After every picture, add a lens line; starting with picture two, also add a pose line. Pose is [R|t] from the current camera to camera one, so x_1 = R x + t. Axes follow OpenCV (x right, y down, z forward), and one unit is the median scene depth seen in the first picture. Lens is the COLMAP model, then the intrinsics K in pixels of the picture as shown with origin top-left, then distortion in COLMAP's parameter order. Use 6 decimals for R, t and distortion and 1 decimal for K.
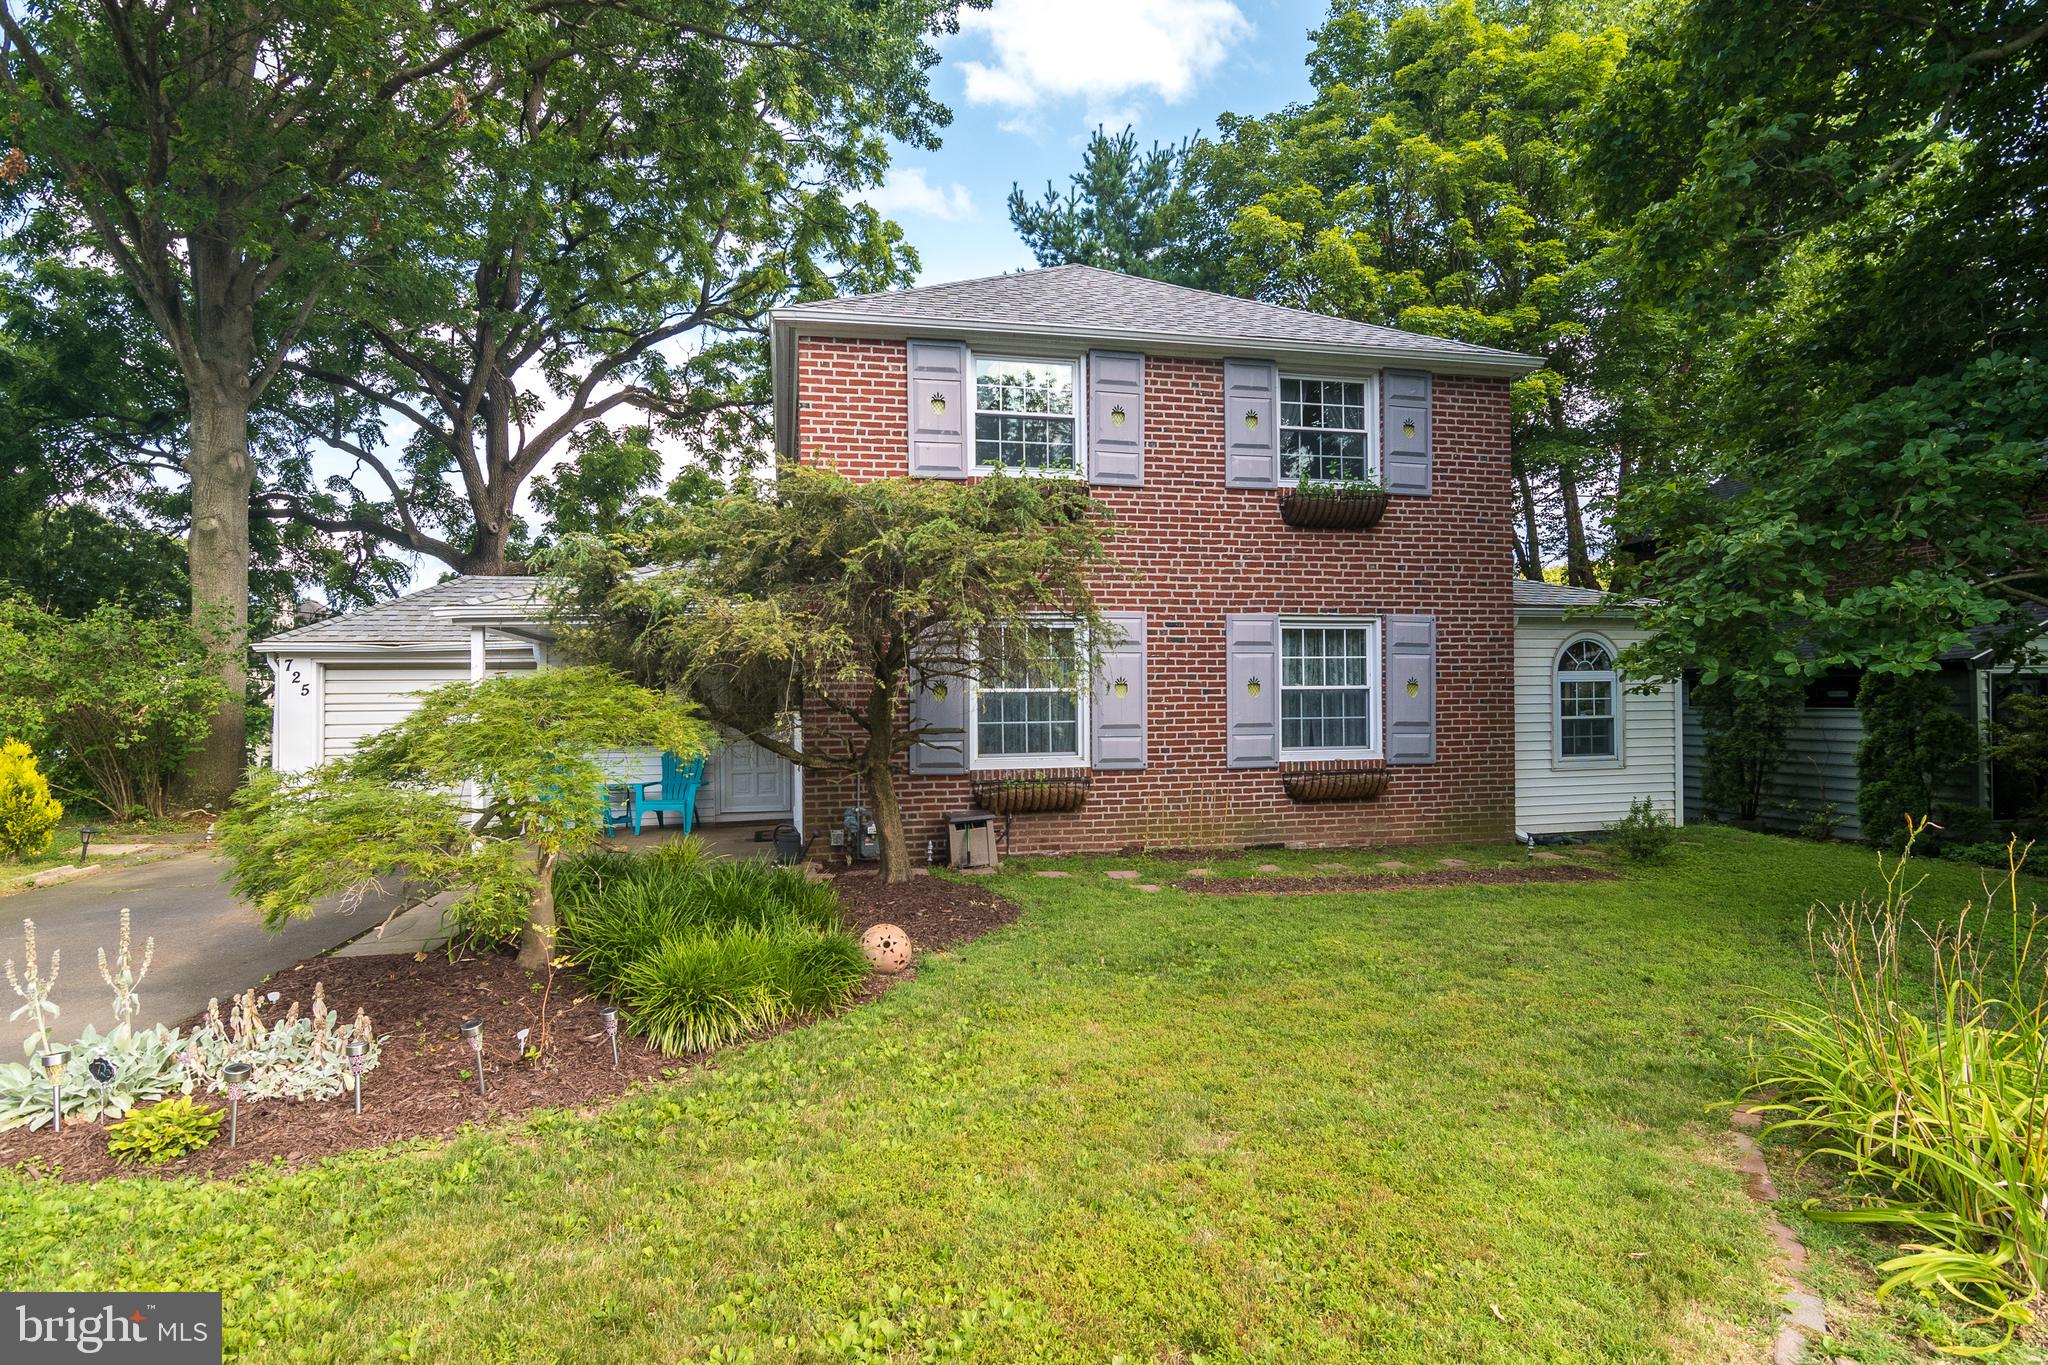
lens RADIAL K [[974.4, 0, 1024.8], [0, 974.4, 665.3], [0, 0, 1]] dist [-0.000397, -0.000658]
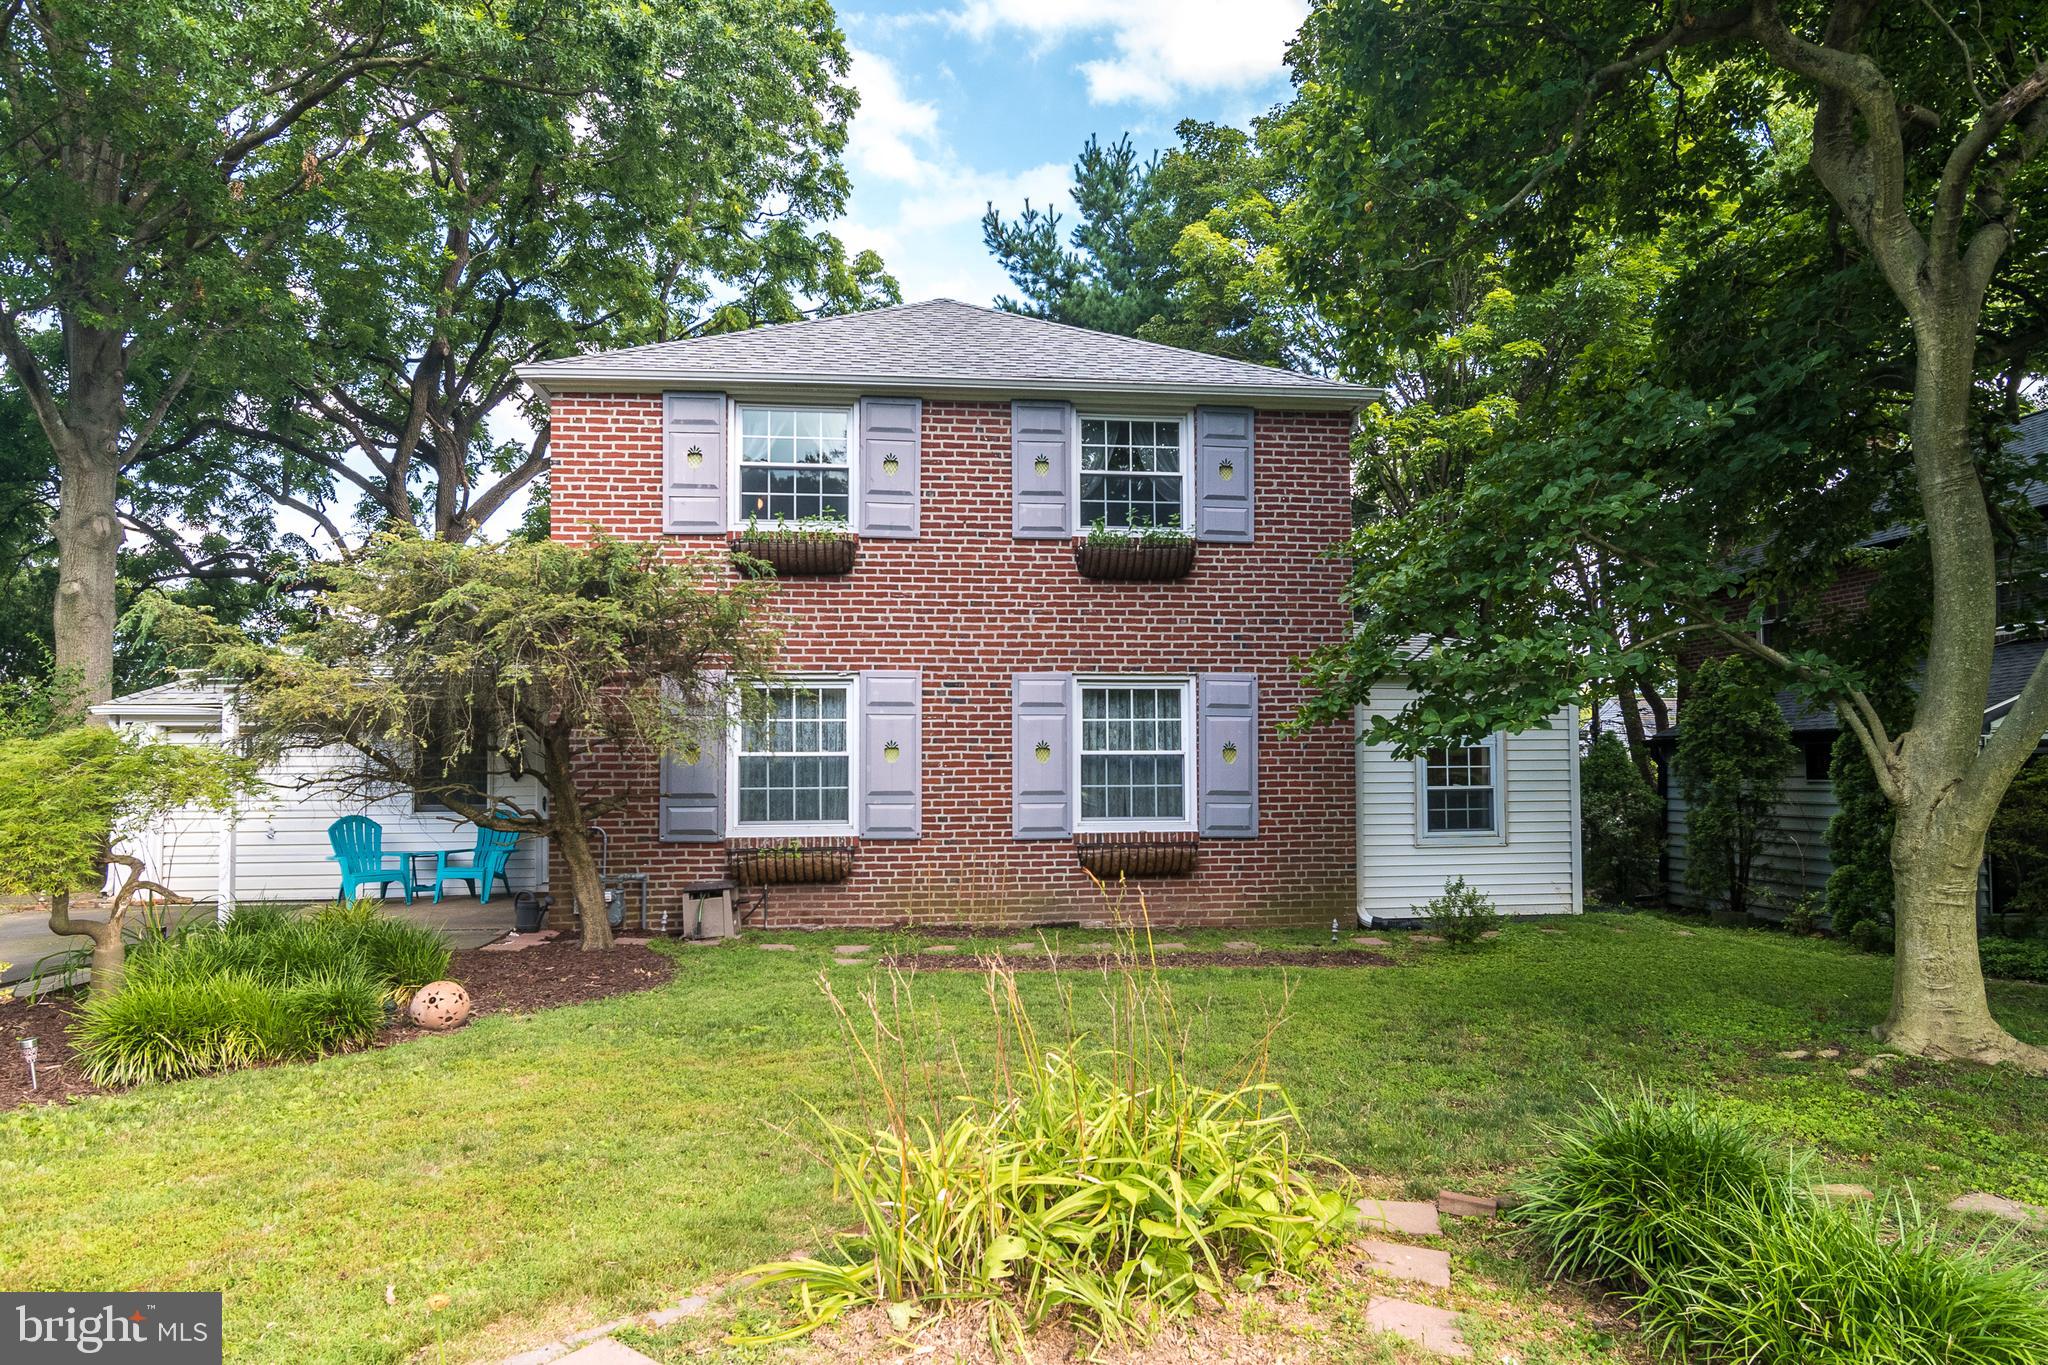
lens RADIAL K [[1111.1, 0, 1023.1], [0, 1111.1, 696.4], [0, 0, 1]] dist [0.000864, -0.001578]
pose [[0.995097, -0.001977, -0.098887, 0.317291], [-0.001210, 0.999482, -0.032153, 0.003790], [0.098900, 0.032115, 0.994579, -0.053265]]
